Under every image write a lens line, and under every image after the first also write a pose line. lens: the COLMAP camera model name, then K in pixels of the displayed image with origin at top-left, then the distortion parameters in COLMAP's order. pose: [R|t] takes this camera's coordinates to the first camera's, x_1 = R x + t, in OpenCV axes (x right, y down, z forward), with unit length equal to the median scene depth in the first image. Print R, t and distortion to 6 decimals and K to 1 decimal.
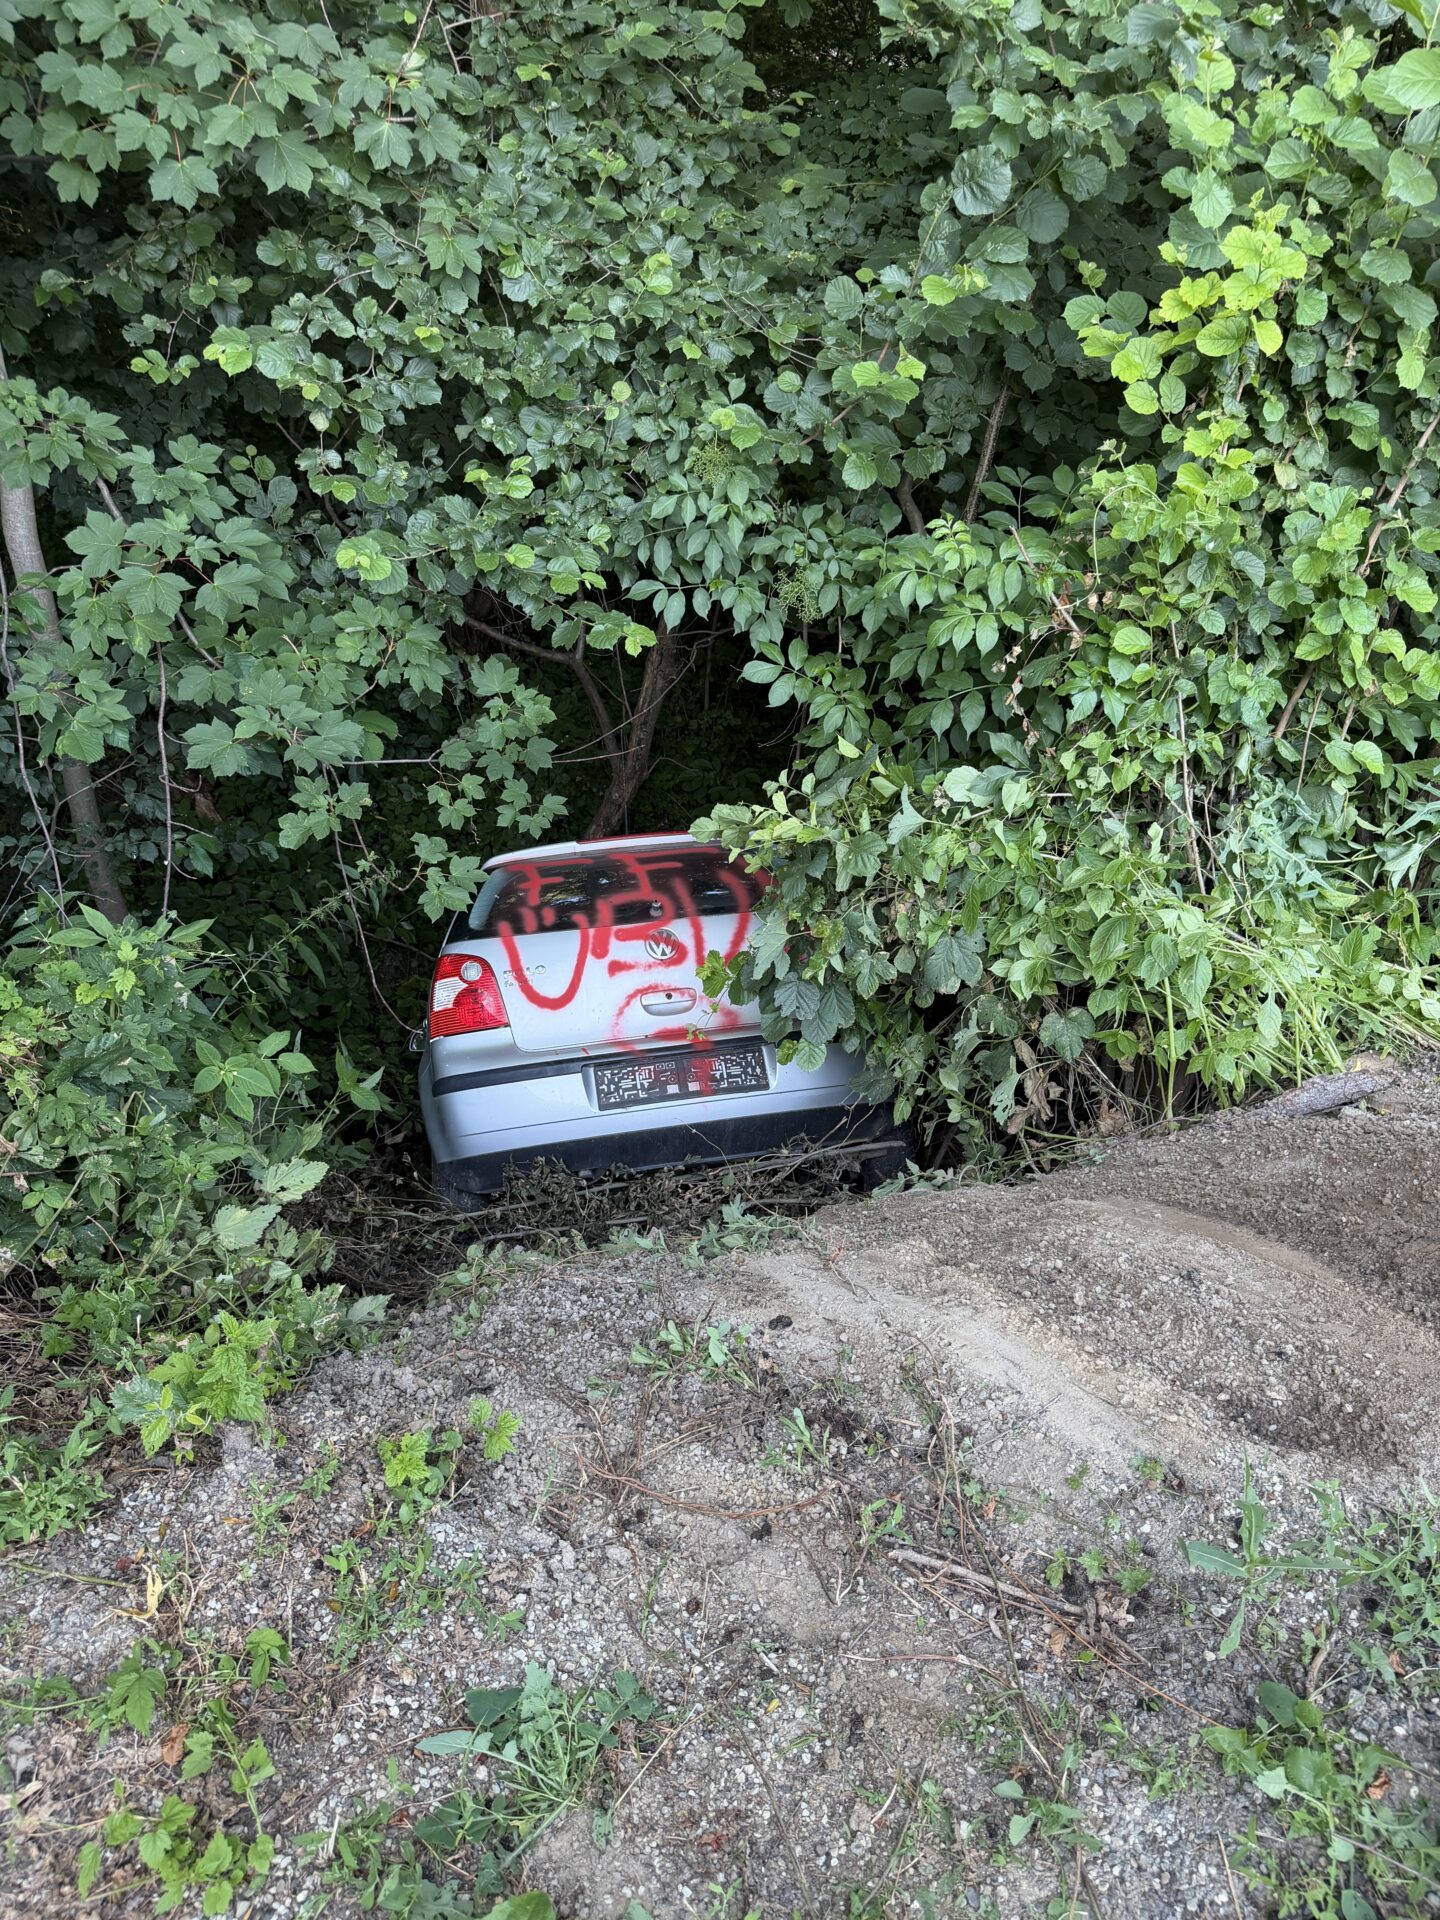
lens RADIAL K [[1370.9, 0, 737.5], [0, 1370.9, 954.0], [0, 0, 1]] dist [0.015098, -0.031481]
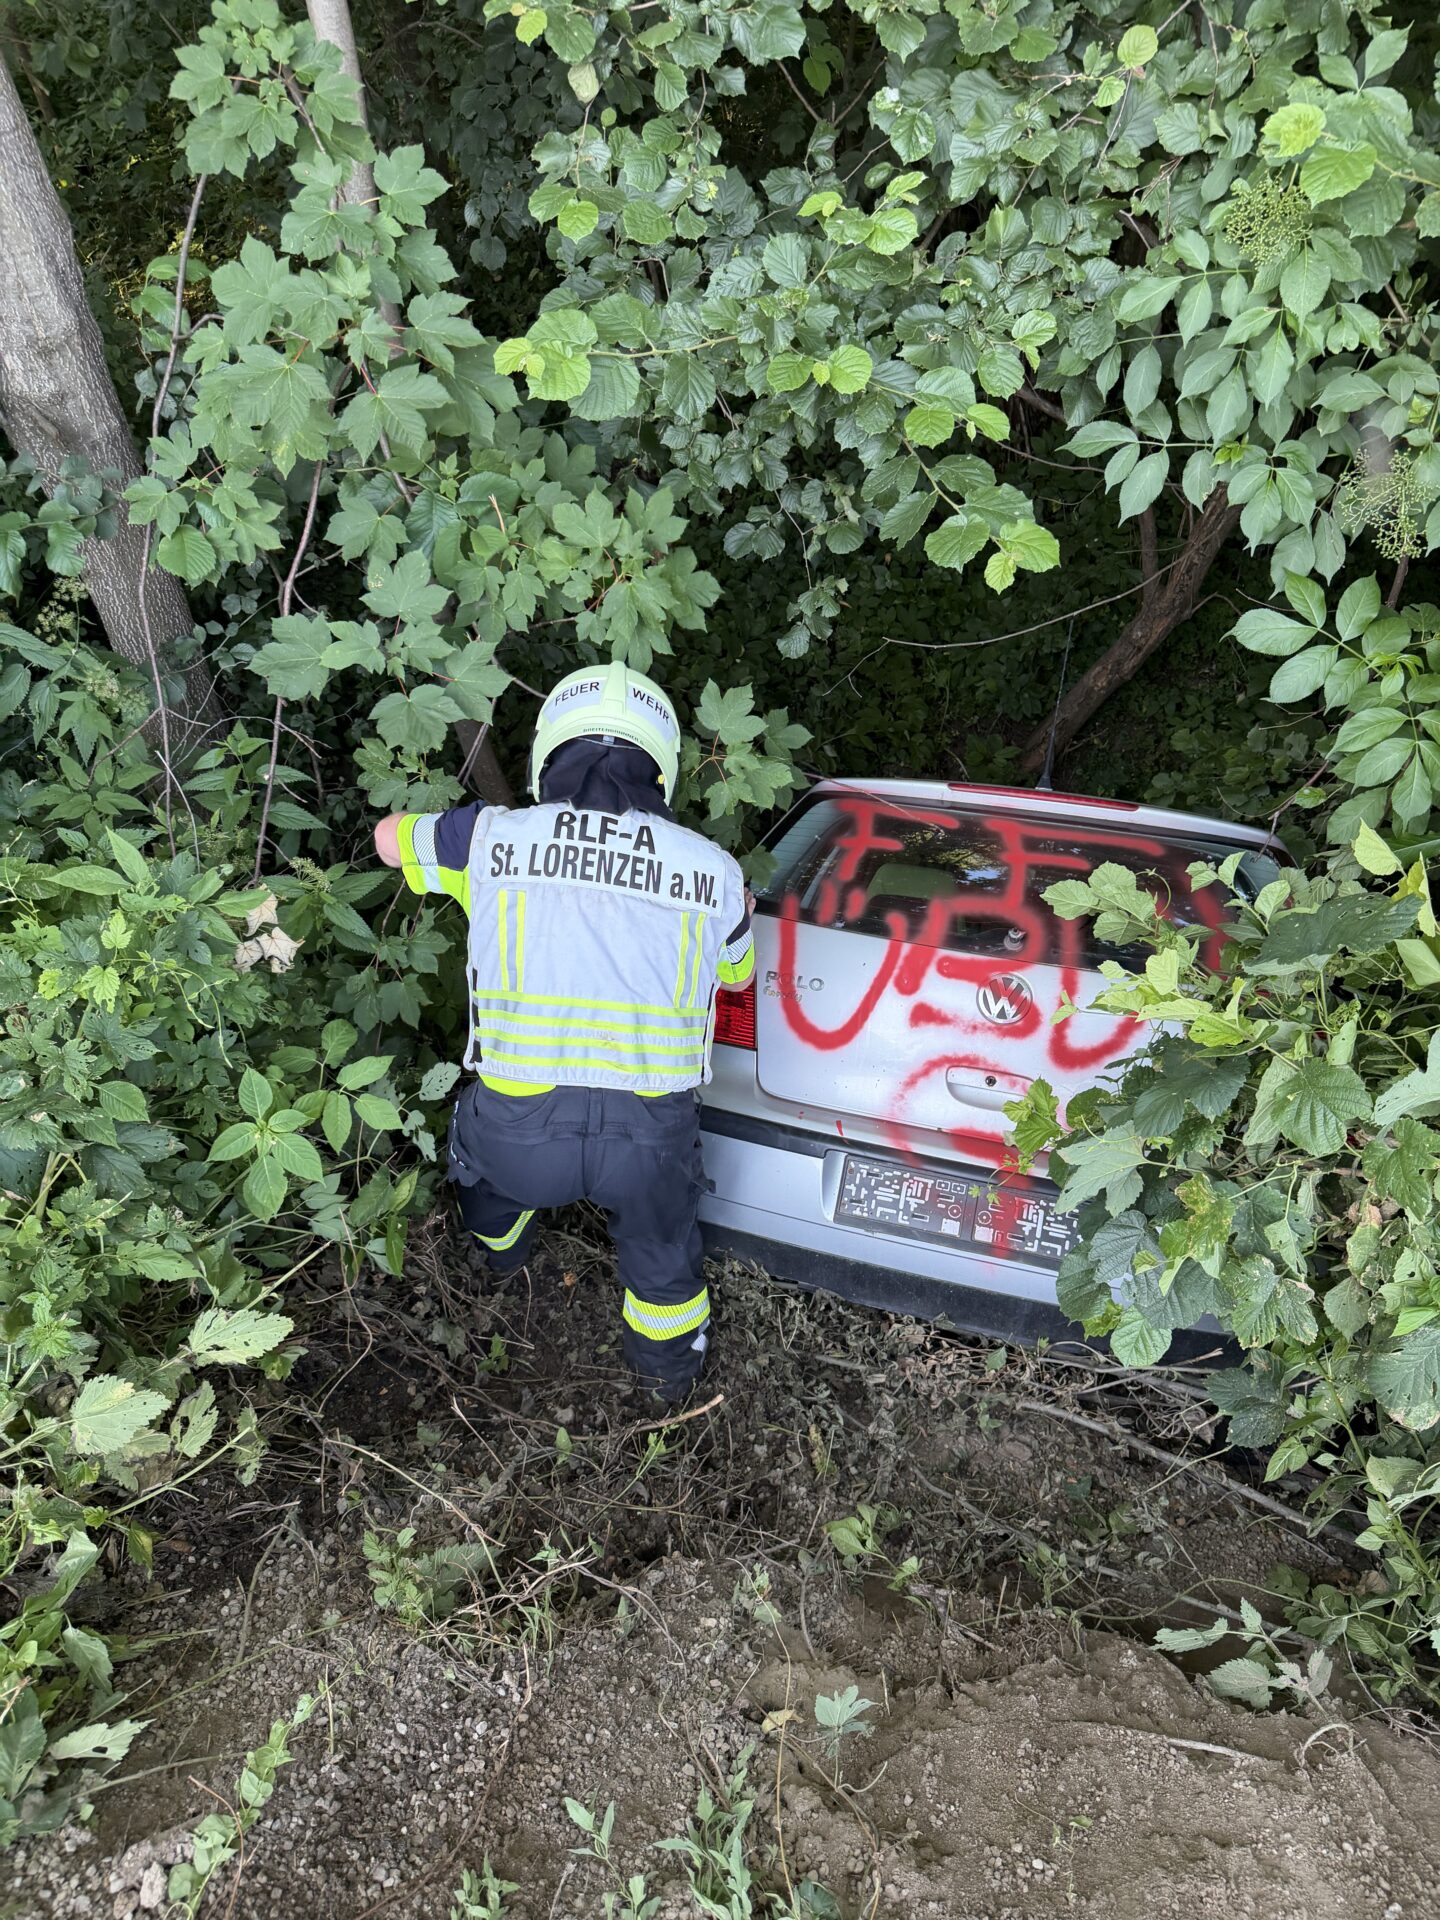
lens RADIAL K [[1370.9, 0, 680.3], [0, 1370.9, 939.6], [0, 0, 1]] dist [0.015098, -0.031481]
pose [[0.878456, 0.287281, -0.381817, 0.054378], [-0.206482, 0.948848, 0.238858, -0.173754], [0.430905, -0.130987, 0.892840, 0.409686]]
